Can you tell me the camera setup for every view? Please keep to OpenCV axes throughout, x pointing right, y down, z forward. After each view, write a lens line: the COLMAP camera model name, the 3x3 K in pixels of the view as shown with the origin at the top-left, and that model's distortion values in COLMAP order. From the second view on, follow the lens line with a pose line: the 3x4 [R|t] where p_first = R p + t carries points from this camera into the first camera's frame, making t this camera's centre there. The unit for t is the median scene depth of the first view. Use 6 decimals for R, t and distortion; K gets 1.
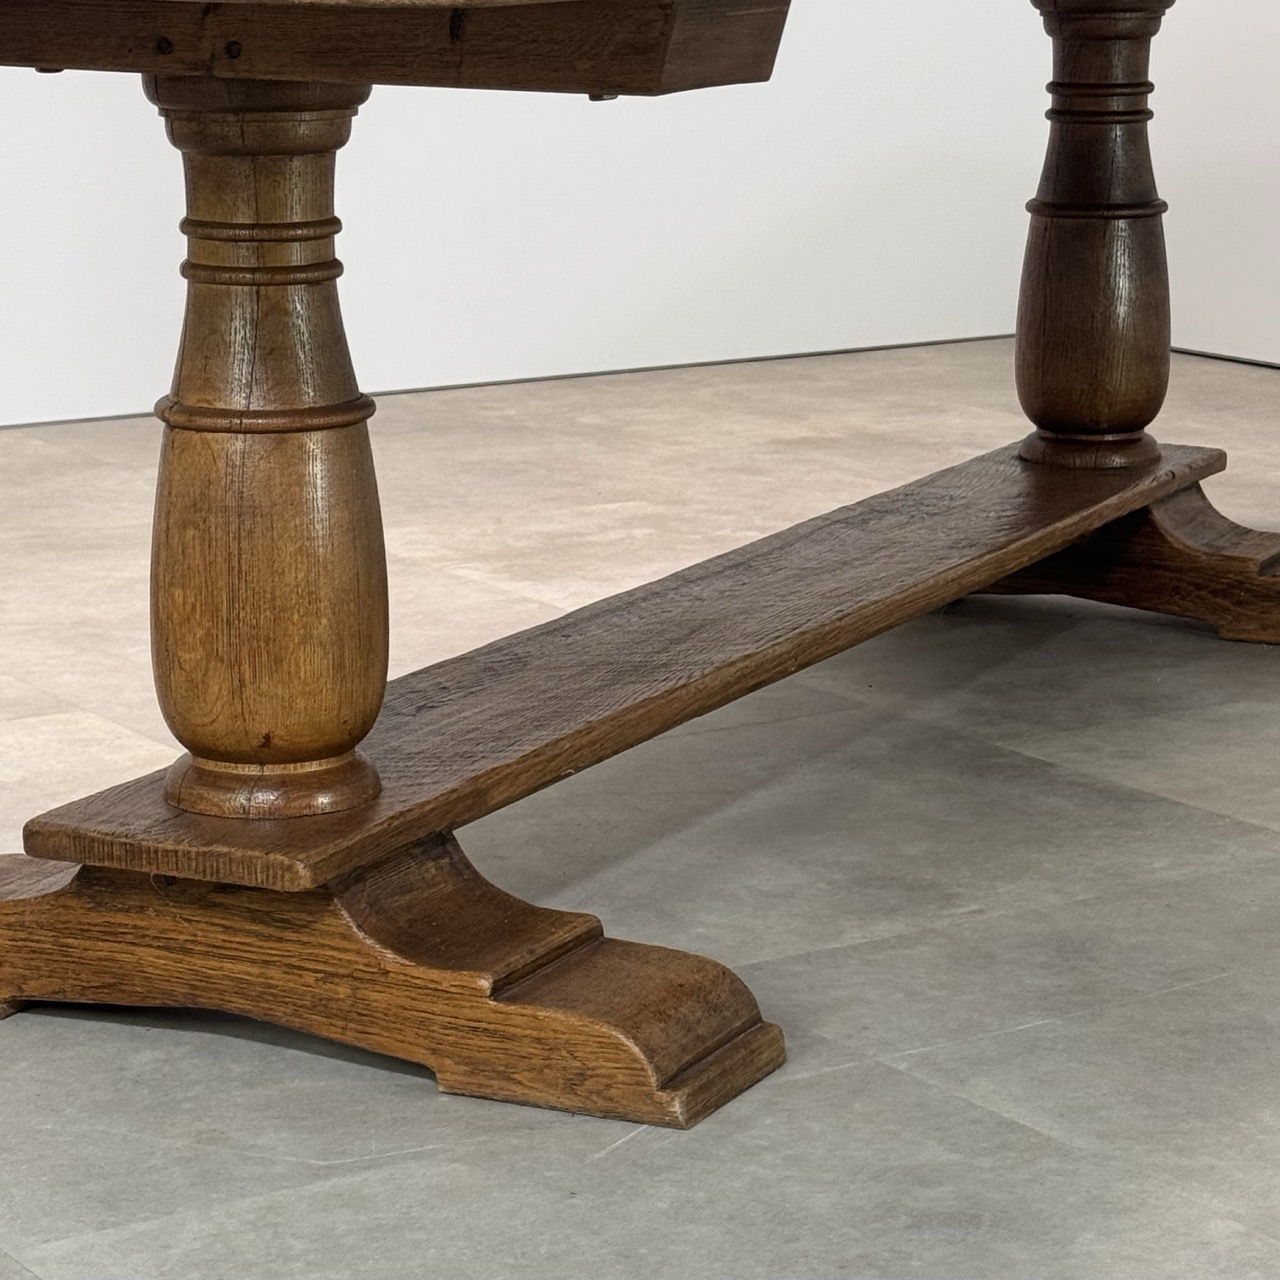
lens RADIAL K [[3734.0, 0, 640.4], [0, 3734.0, 700.7], [0, 0, 1]] dist [0.072449, 0.606134]
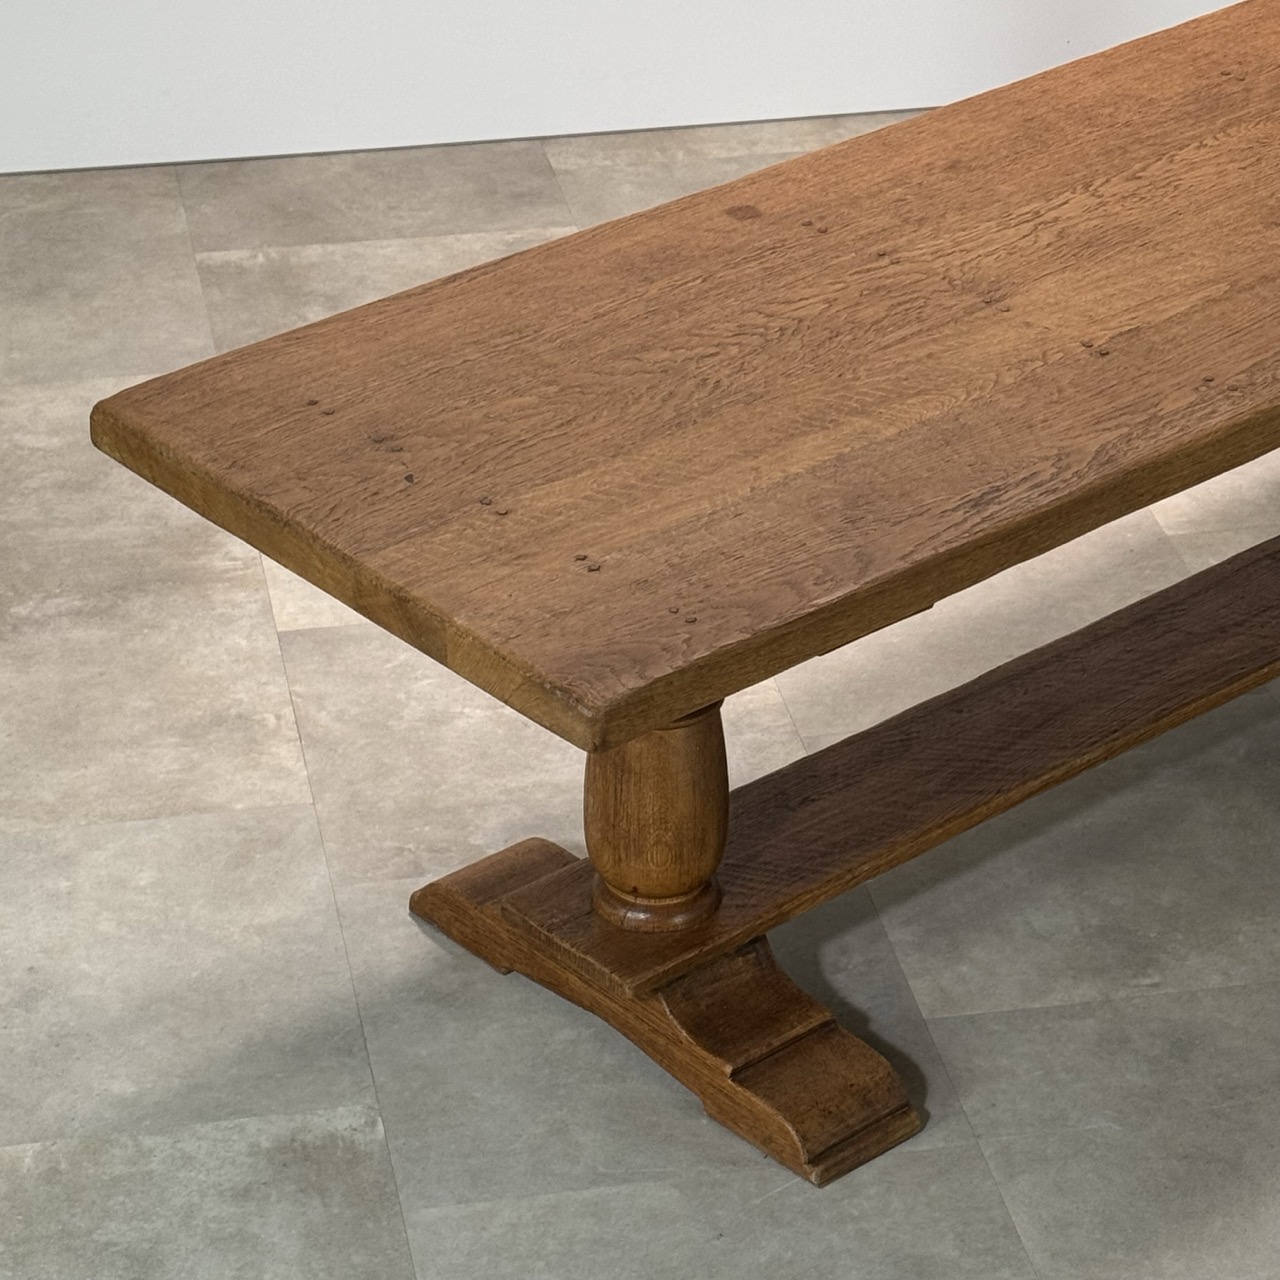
lens RADIAL K [[3749.7, 0, 640.0], [0, 3749.7, 640.0], [0, 0, 1]] dist [0.090421, 0.691887]
pose [[0.927391, 0.187918, -0.323469, 0.423600], [-0.087577, 0.949707, 0.300643, -0.600572], [0.363697, -0.250485, 0.897208, -0.469507]]
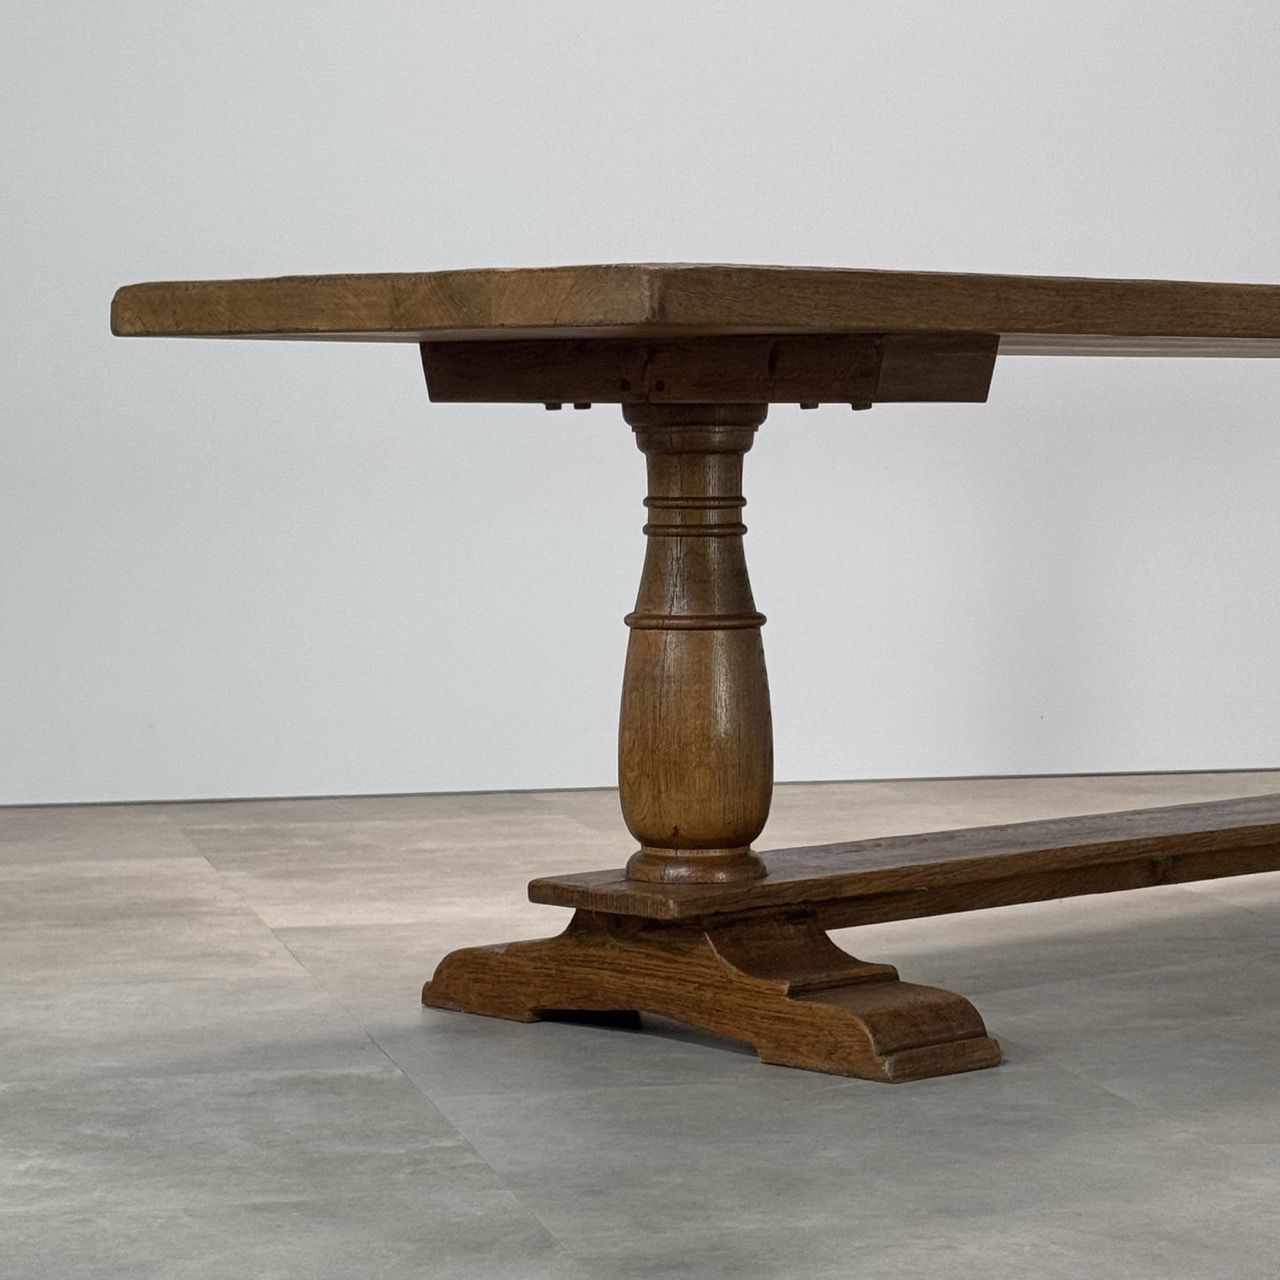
lens RADIAL K [[3734.0, 0, 640.4], [0, 3734.0, 700.7], [0, 0, 1]] dist [0.072449, 0.606134]
pose [[0.937019, 0.020836, -0.348656, 0.423274], [-0.072608, 0.988032, -0.136088, 0.168788], [0.341648, 0.152832, 0.927318, -0.437991]]
